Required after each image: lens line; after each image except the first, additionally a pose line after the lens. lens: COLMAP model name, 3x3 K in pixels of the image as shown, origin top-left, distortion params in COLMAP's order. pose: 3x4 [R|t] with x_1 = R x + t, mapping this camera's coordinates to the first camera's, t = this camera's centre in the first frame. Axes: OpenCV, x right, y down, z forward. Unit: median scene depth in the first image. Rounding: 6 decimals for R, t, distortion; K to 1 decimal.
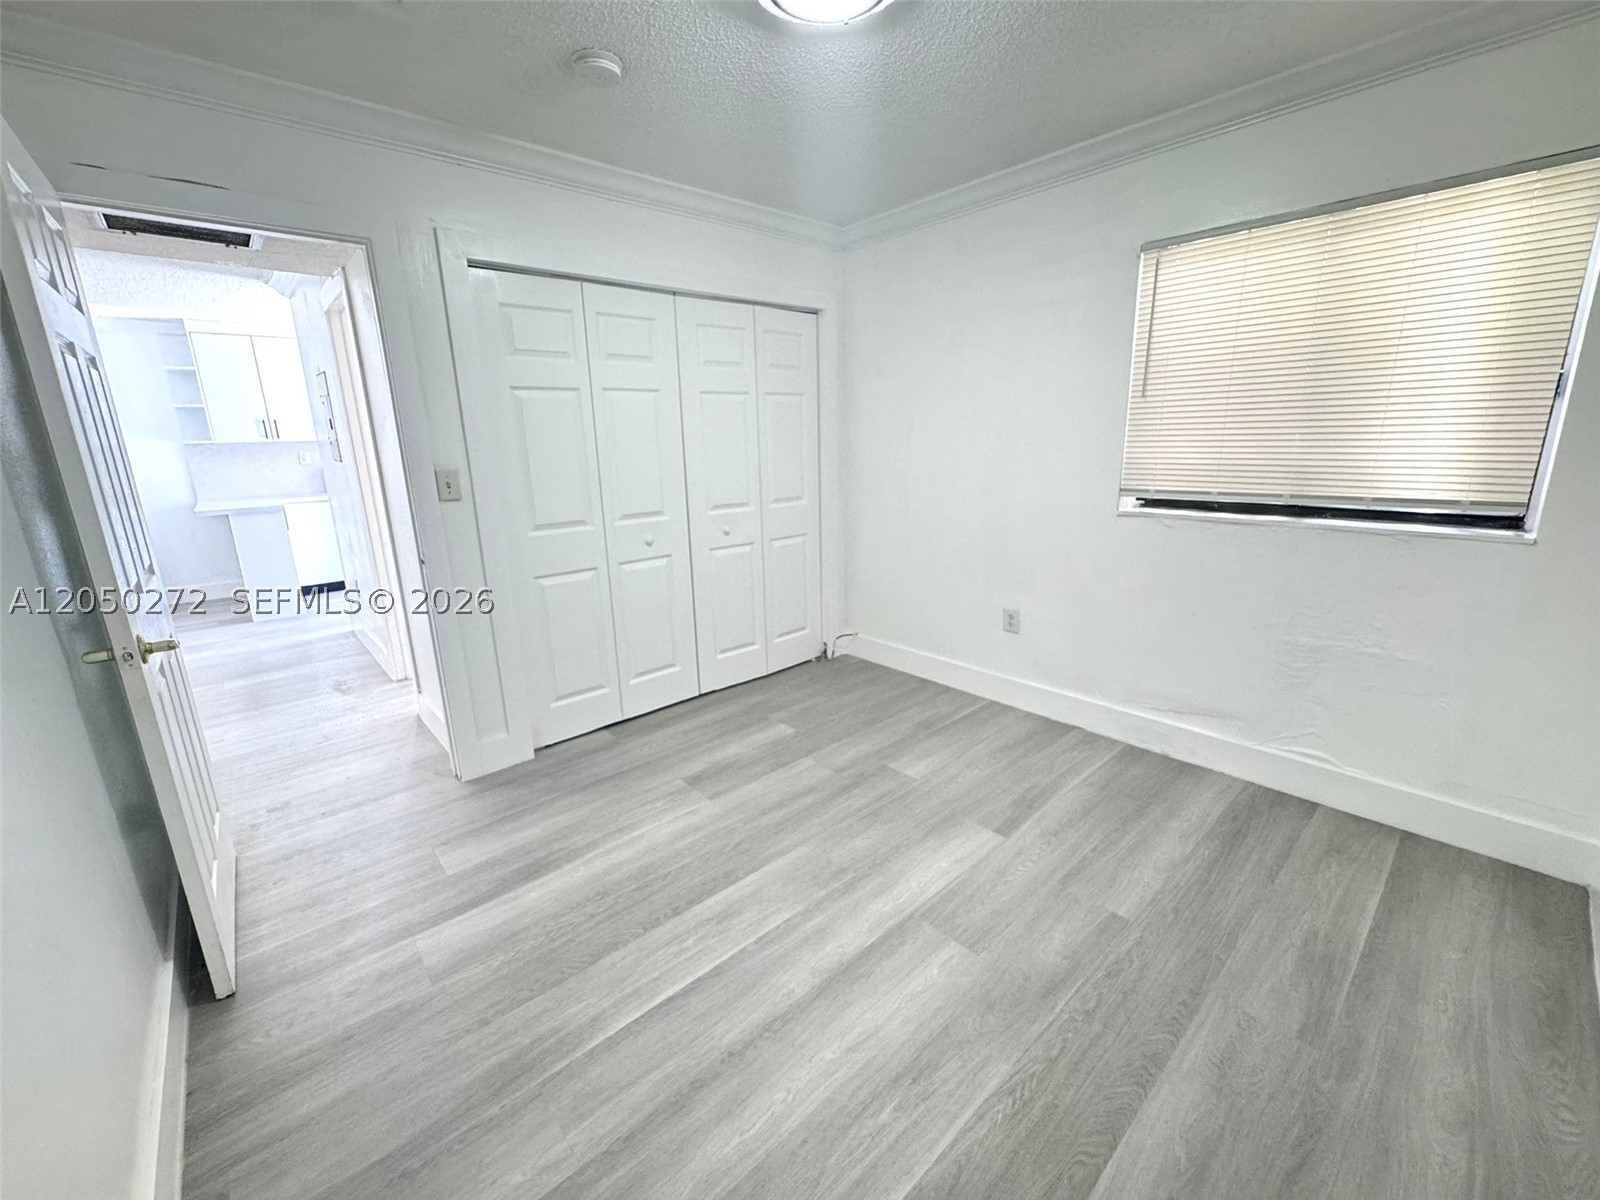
lens RADIAL K [[643.7, 0, 800.0], [0, 643.7, 600.0], [0, 0, 1]] dist [0.000039, 0.000057]
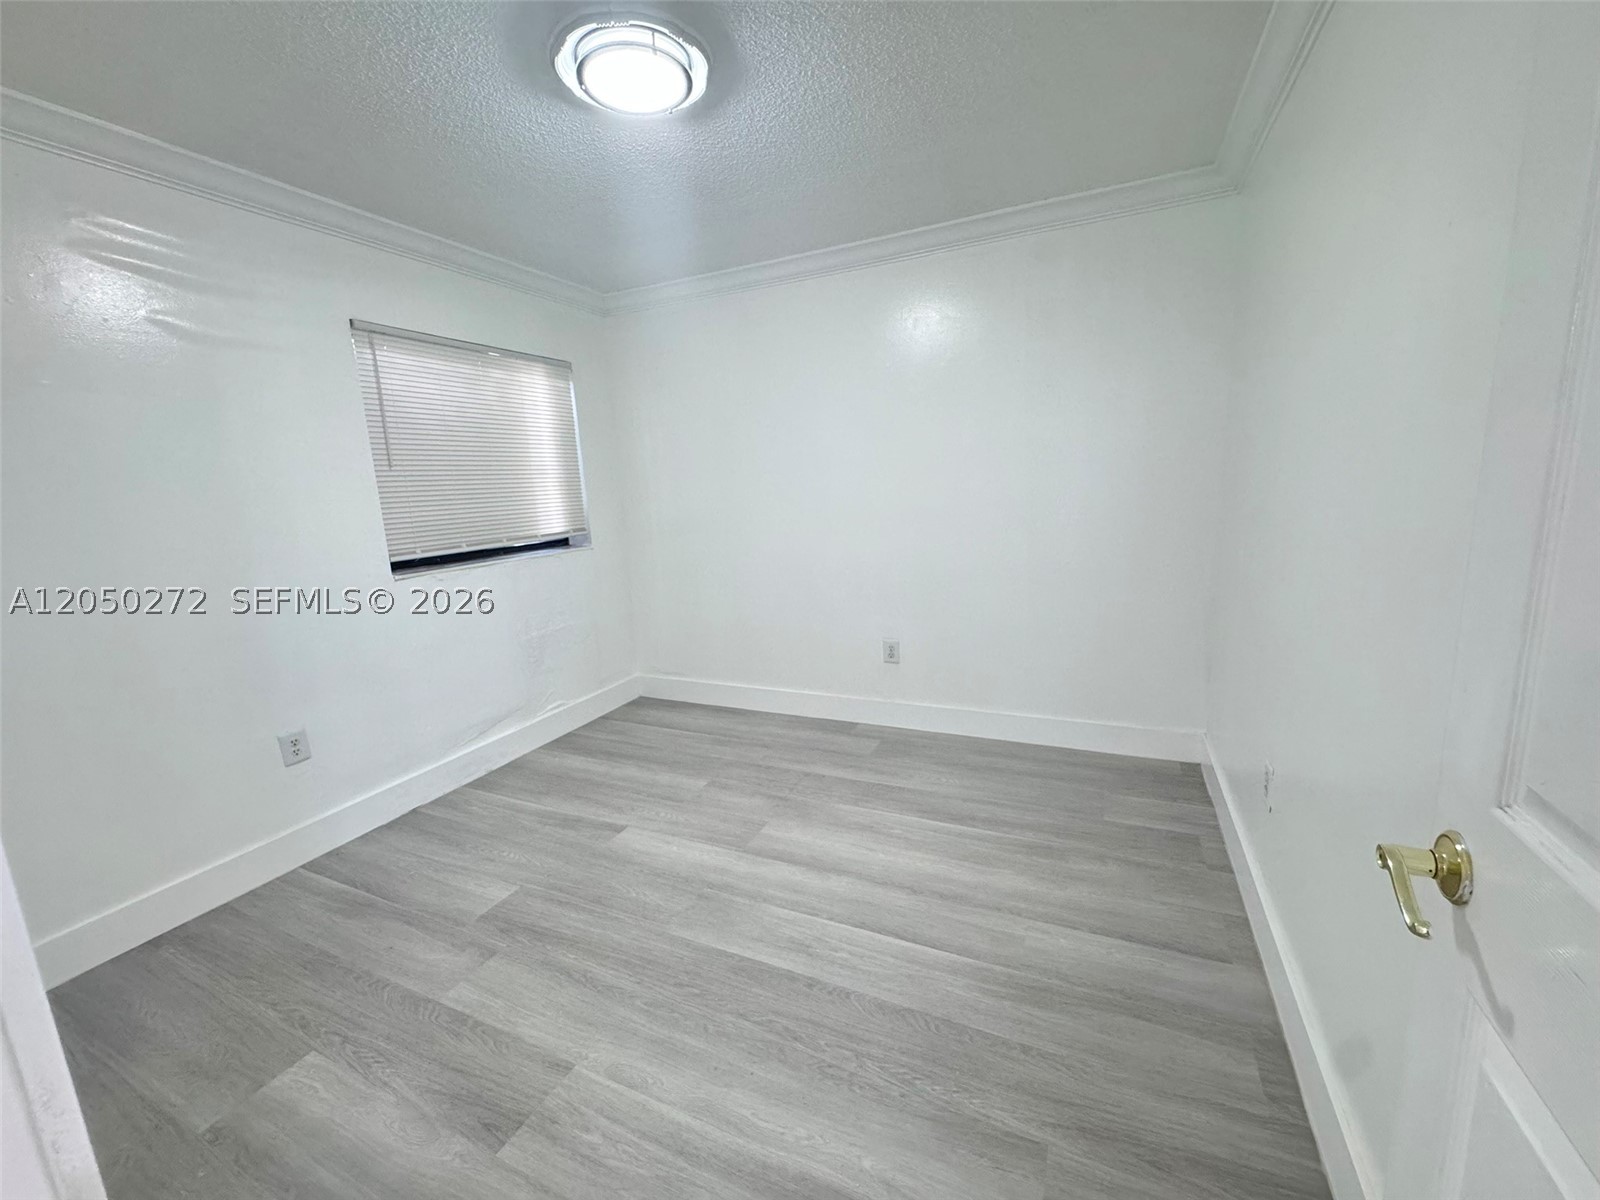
lens RADIAL K [[643.7, 0, 800.0], [0, 643.7, 600.0], [0, 0, 1]] dist [0.000039, 0.000057]
pose [[-0.391814, -0.121944, 0.911927, -0.856590], [0.282498, 0.927352, 0.245383, -0.219480], [-0.875601, 0.353762, -0.328901, 1.018555]]
